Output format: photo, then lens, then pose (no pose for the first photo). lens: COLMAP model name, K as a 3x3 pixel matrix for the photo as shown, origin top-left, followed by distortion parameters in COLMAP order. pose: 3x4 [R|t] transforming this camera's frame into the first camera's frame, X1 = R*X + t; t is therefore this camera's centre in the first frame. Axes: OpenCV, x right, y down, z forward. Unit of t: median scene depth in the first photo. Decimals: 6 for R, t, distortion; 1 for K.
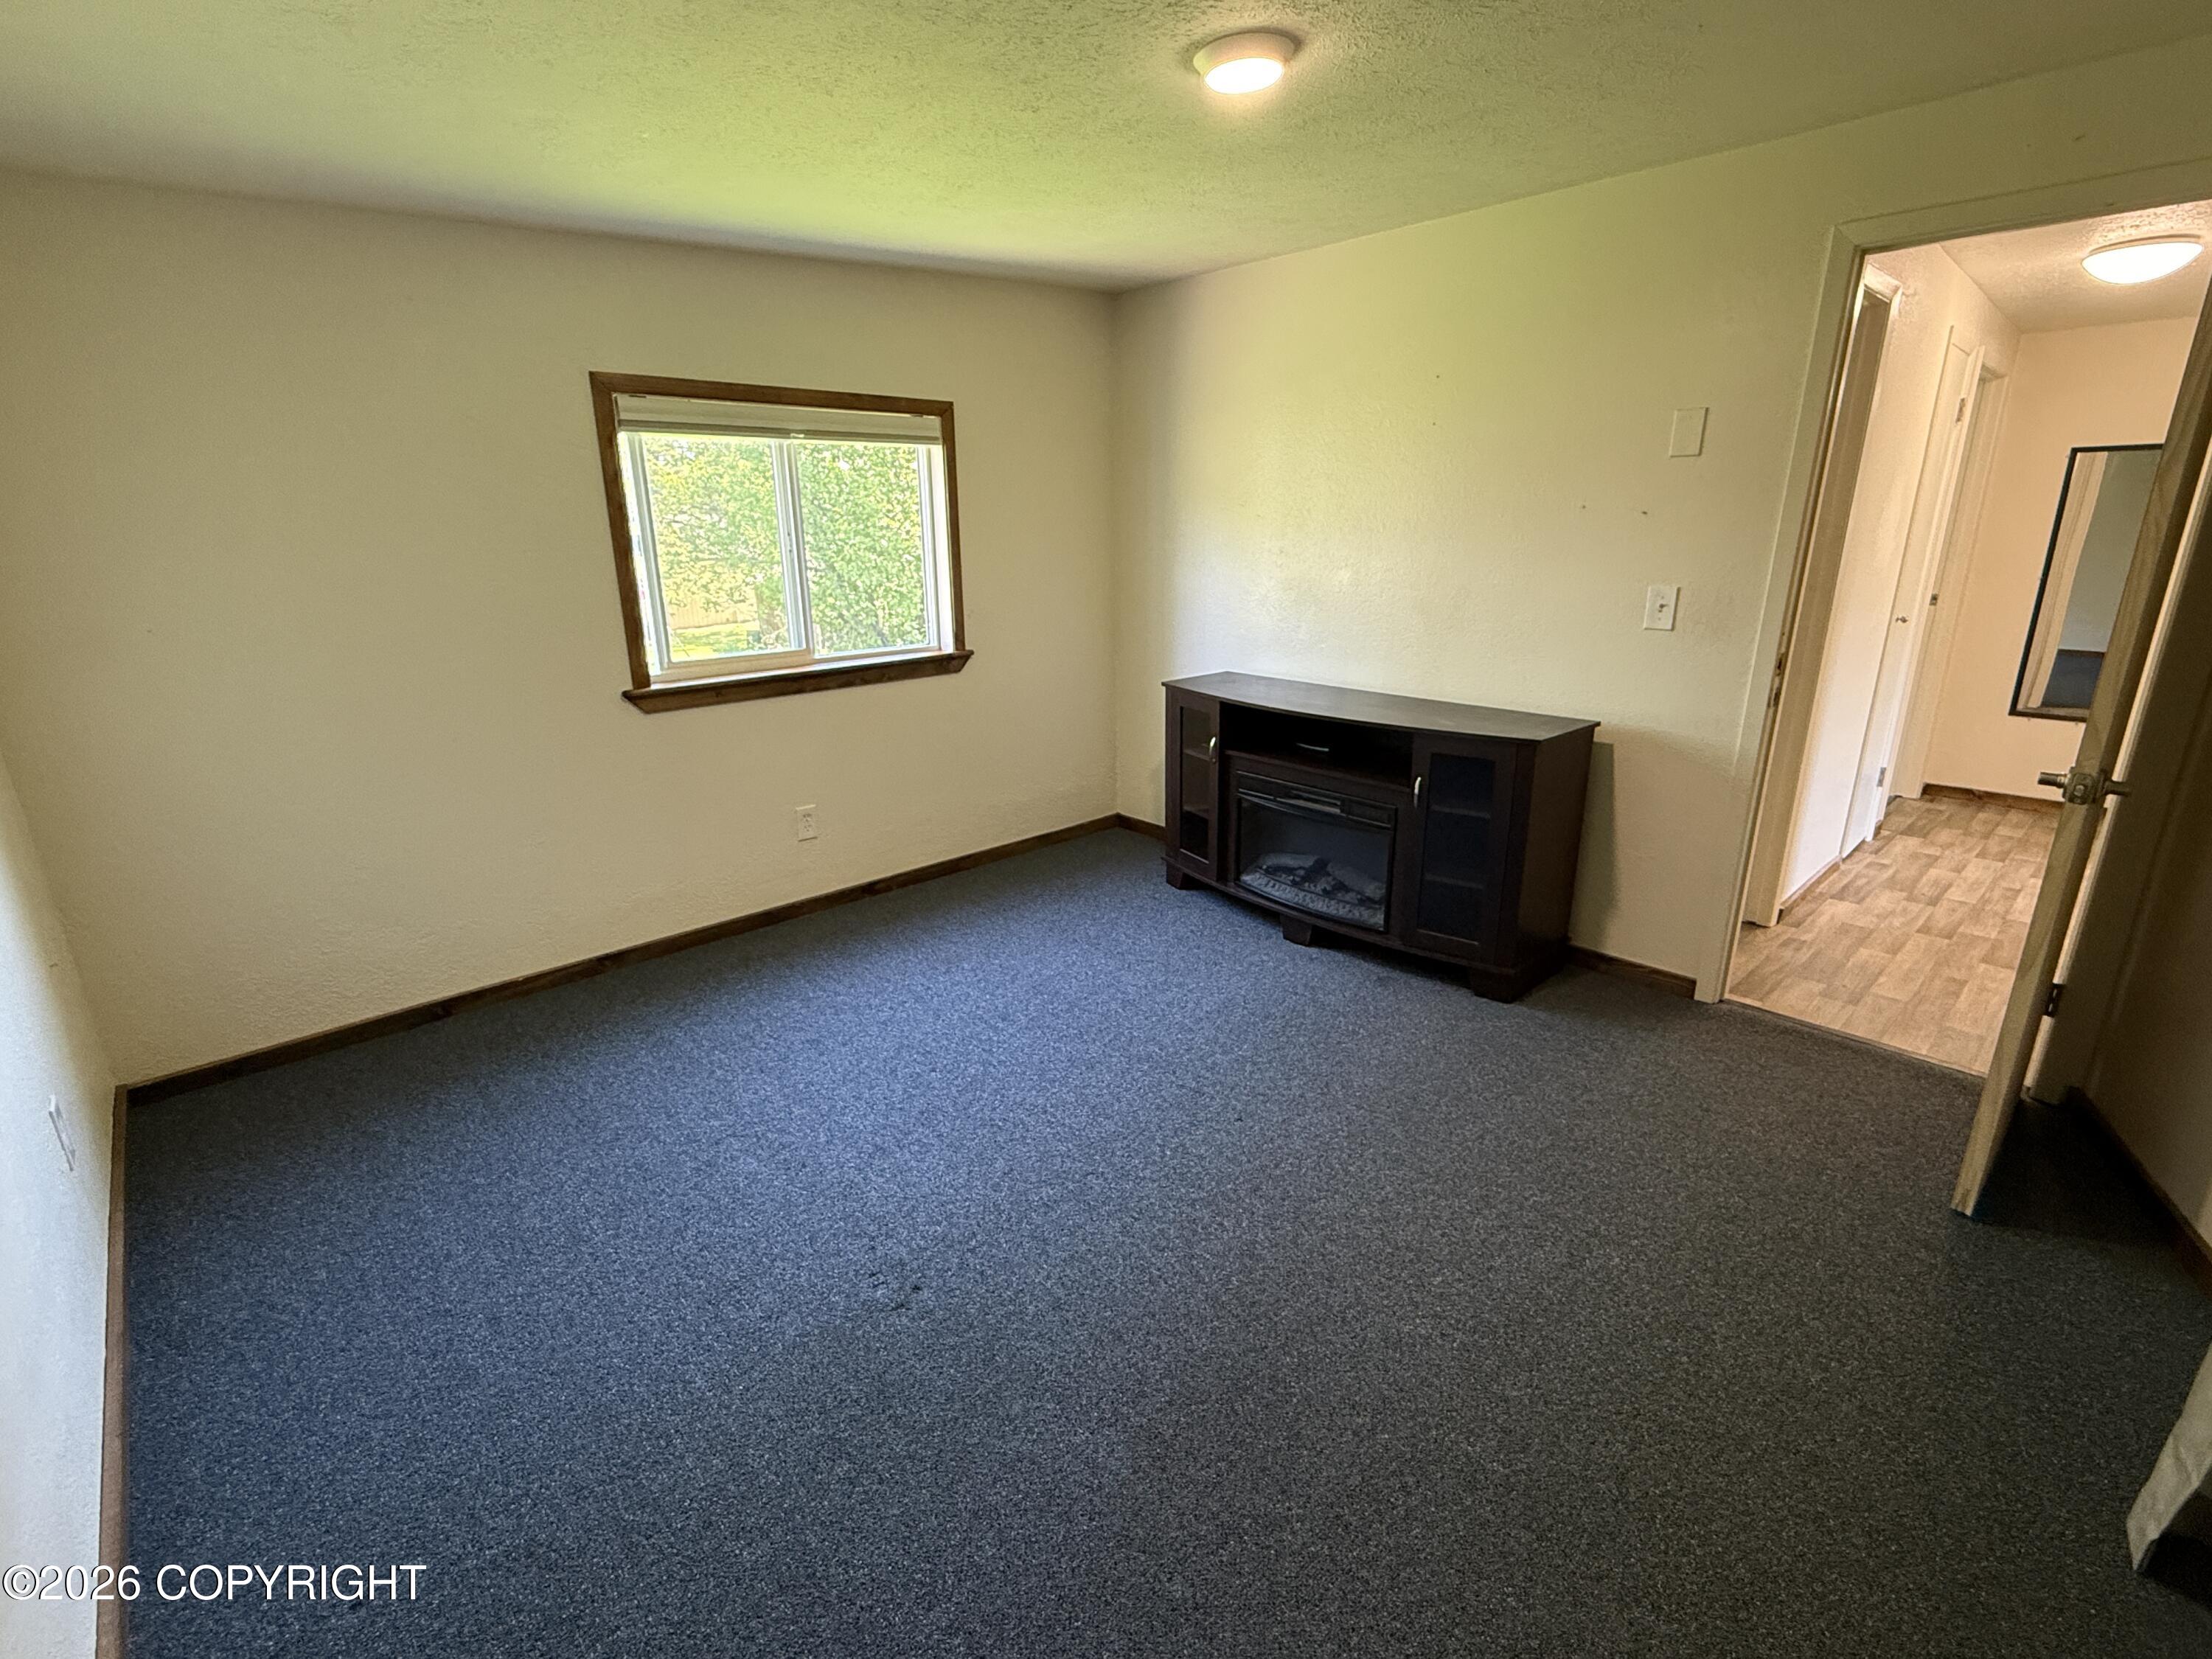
lens RADIAL K [[1002.6, 0, 1101.4], [0, 1002.6, 826.0], [0, 0, 1]] dist [-0.001076, -0.000568]
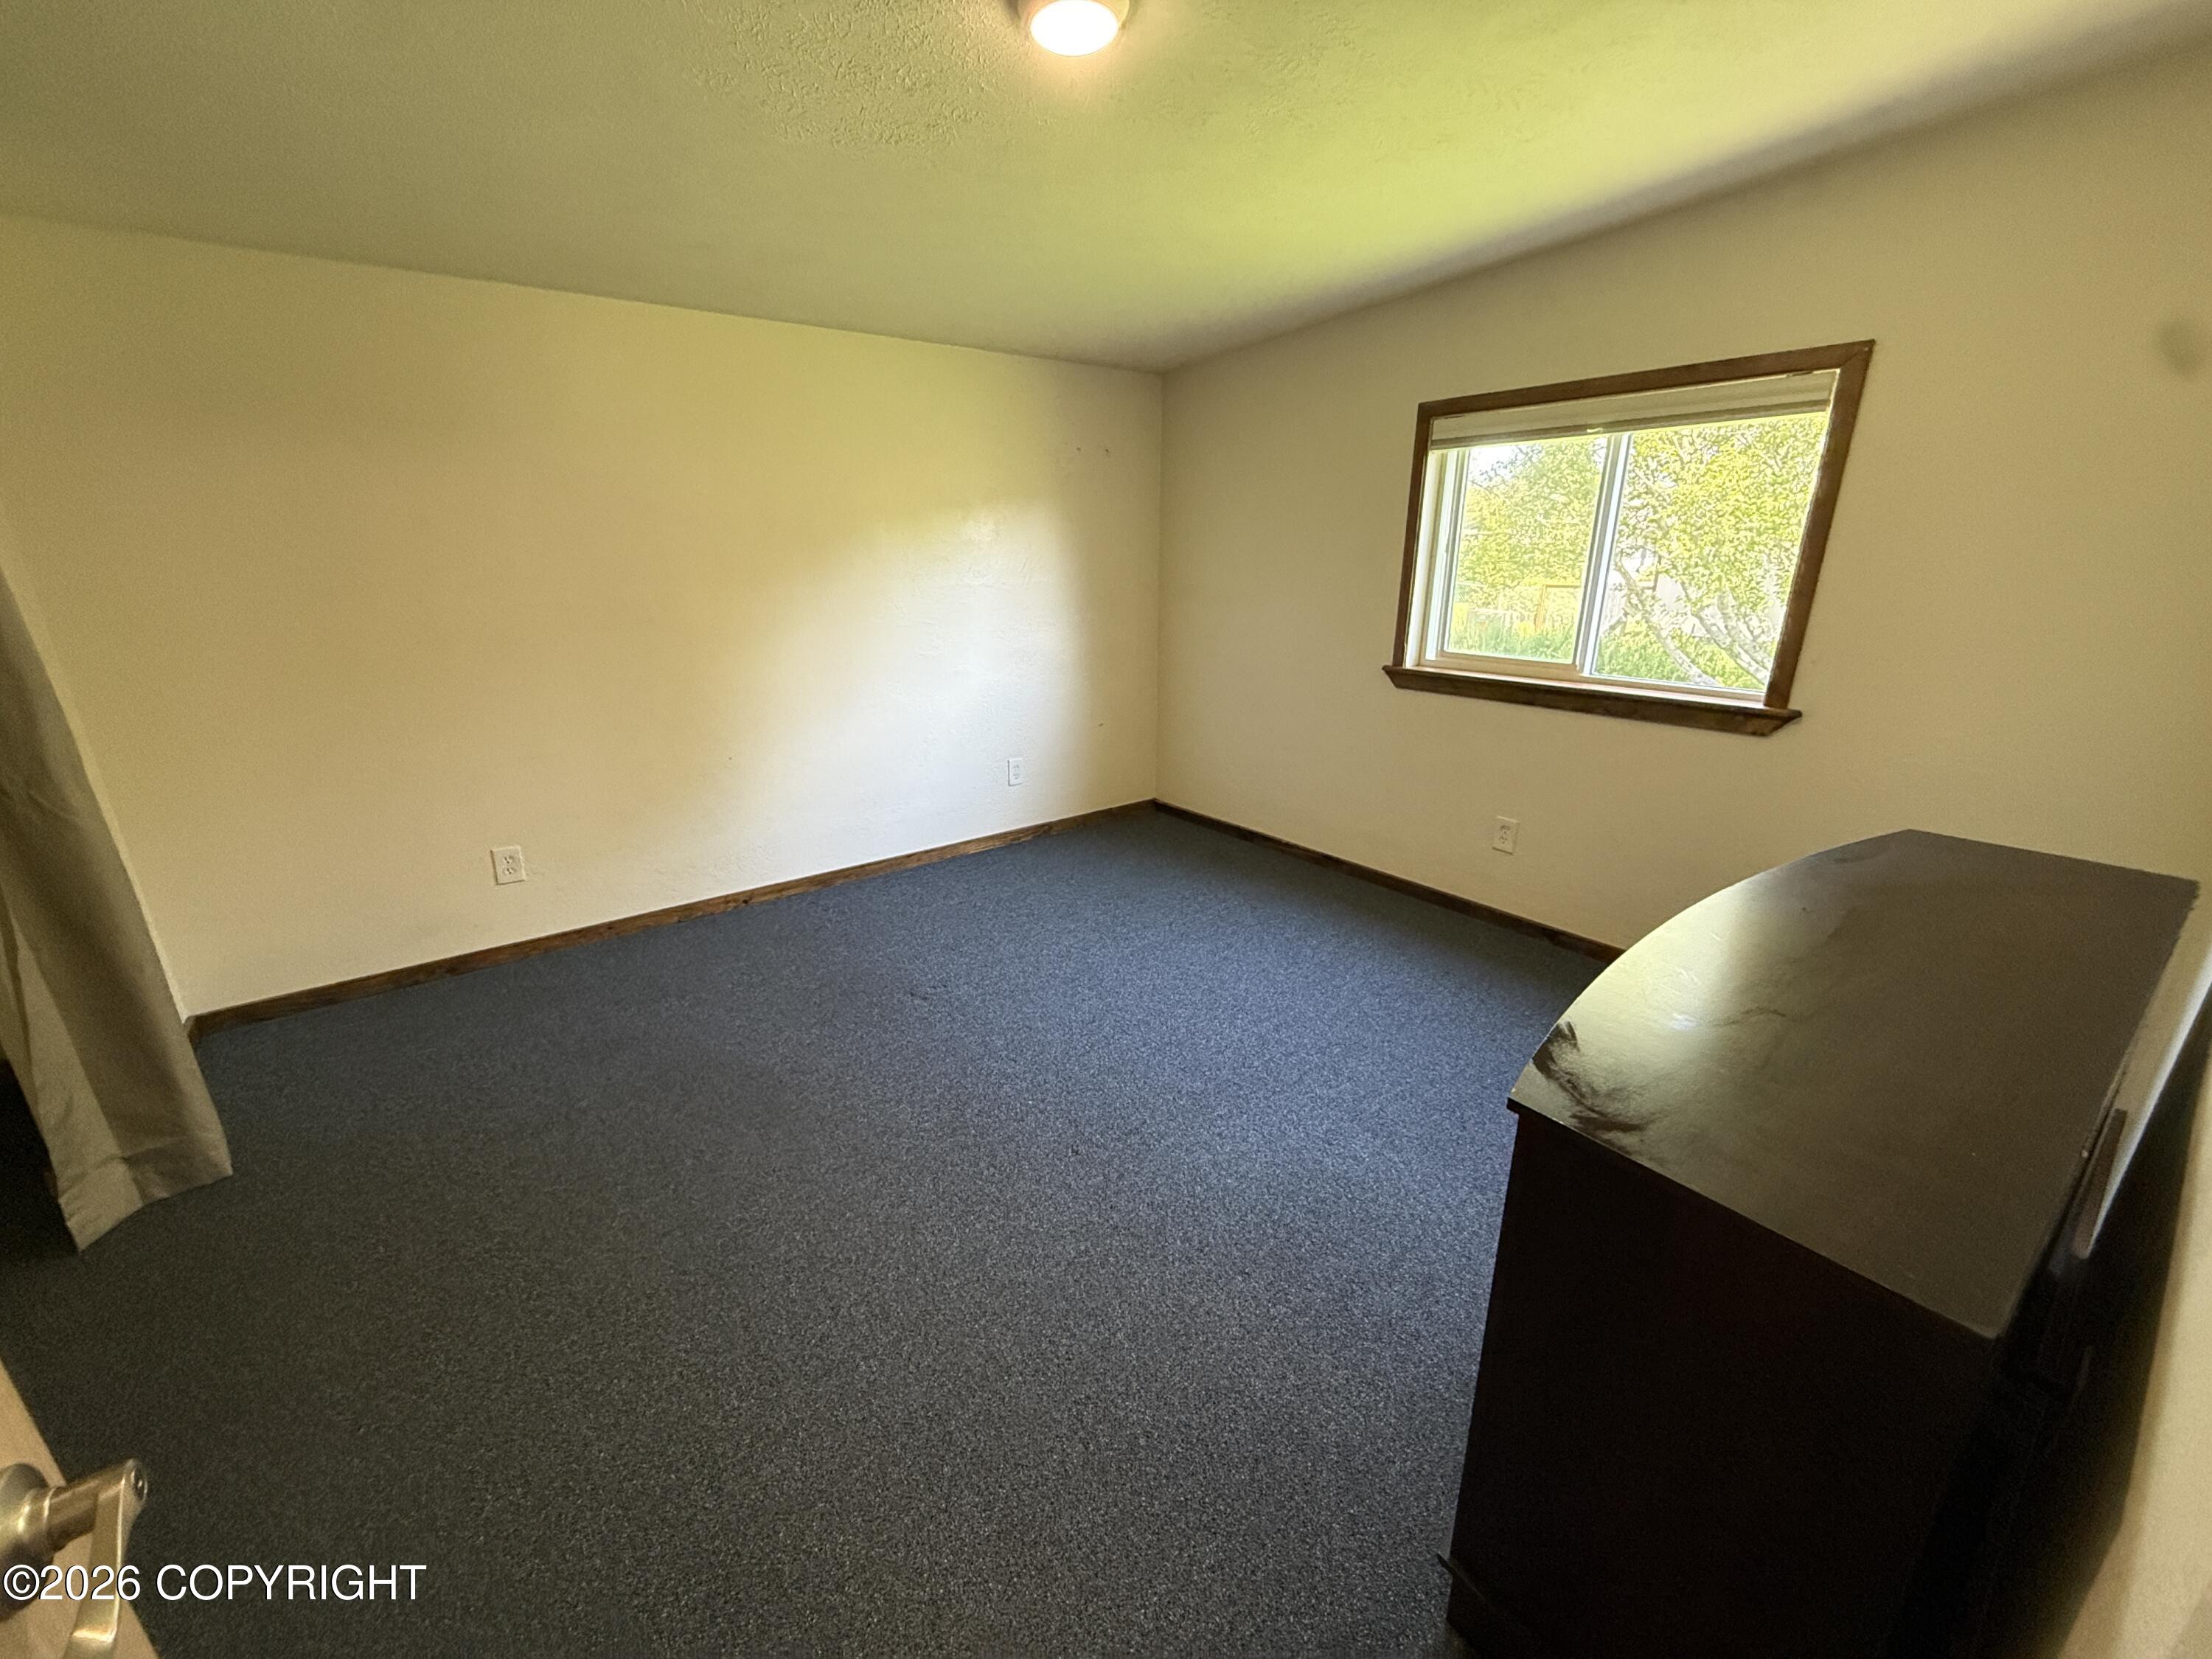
lens RADIAL K [[875.5, 0, 1104.8], [0, 875.5, 824.7], [0, 0, 1]] dist [0.002479, 0.000145]
pose [[-0.080628, 0.320649, -0.943760, 0.606996], [-0.279435, 0.901602, 0.330198, -0.206150], [0.956773, 0.290343, 0.016906, 0.667430]]
